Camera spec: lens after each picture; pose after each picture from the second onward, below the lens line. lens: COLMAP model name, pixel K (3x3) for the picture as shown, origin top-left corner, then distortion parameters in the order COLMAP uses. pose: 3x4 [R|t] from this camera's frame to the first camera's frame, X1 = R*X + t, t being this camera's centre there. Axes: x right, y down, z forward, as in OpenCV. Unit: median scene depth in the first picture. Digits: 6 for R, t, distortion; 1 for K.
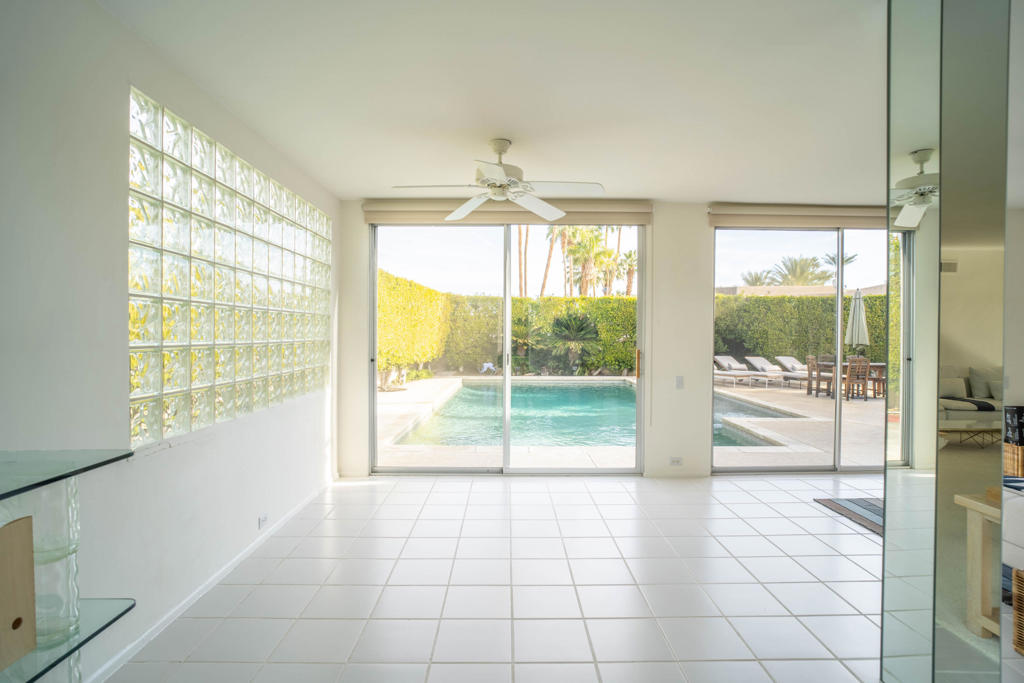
lens RADIAL K [[531.0, 0, 513.8], [0, 531.0, 340.6], [0, 0, 1]] dist [-0.042444, 0.017468]
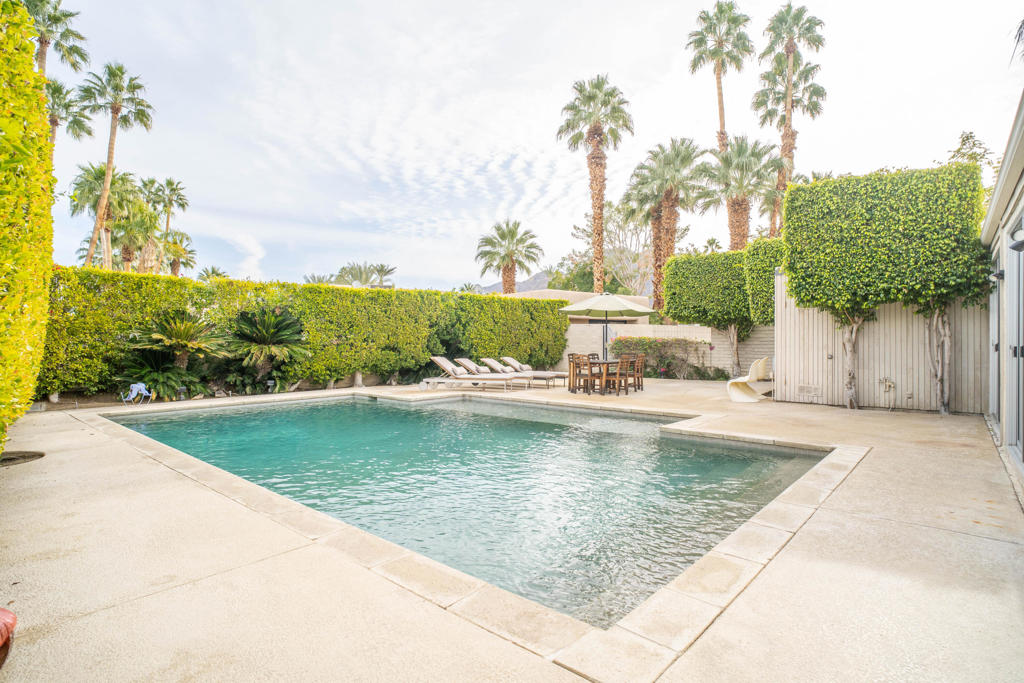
lens RADIAL K [[531.0, 0, 516.2], [0, 531.0, 341.0], [0, 0, 1]] dist [-0.042444, 0.017468]
pose [[0.640618, -0.007169, 0.767826, -0.214320], [0.014529, 0.999891, -0.002785, 0.003036], [-0.767722, 0.012940, 0.640652, 0.300773]]
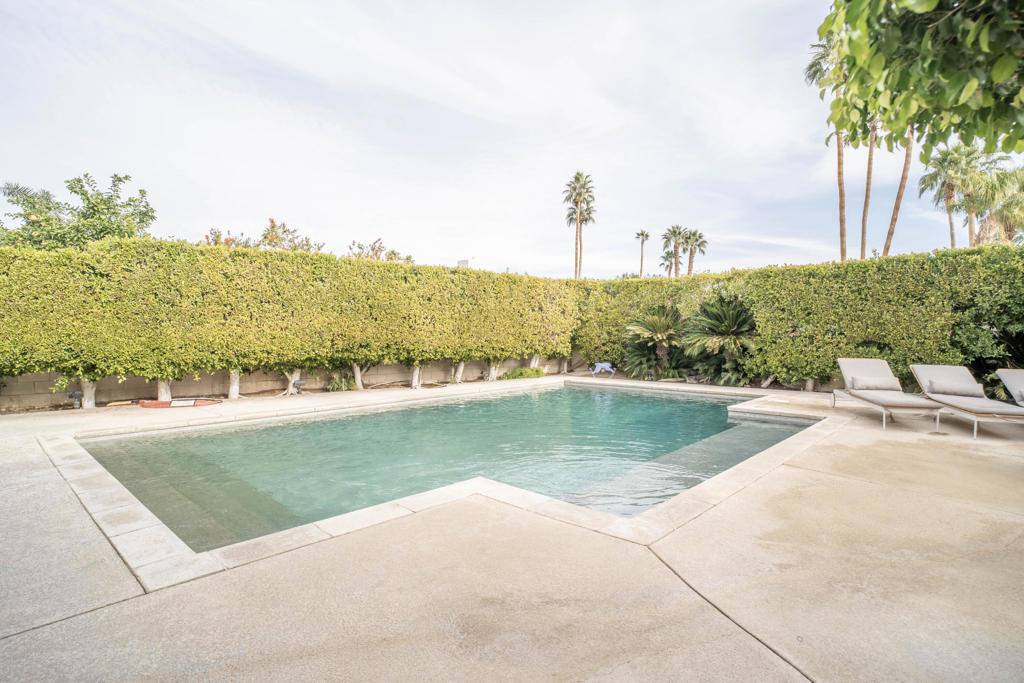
lens RADIAL K [[531.0, 0, 510.3], [0, 531.0, 336.0], [0, 0, 1]] dist [-0.042444, 0.017468]
pose [[0.722492, 0.001175, -0.691378, 0.390234], [0.003988, 0.999975, 0.005868, -0.003889], [0.691367, -0.006997, 0.722470, 0.306251]]
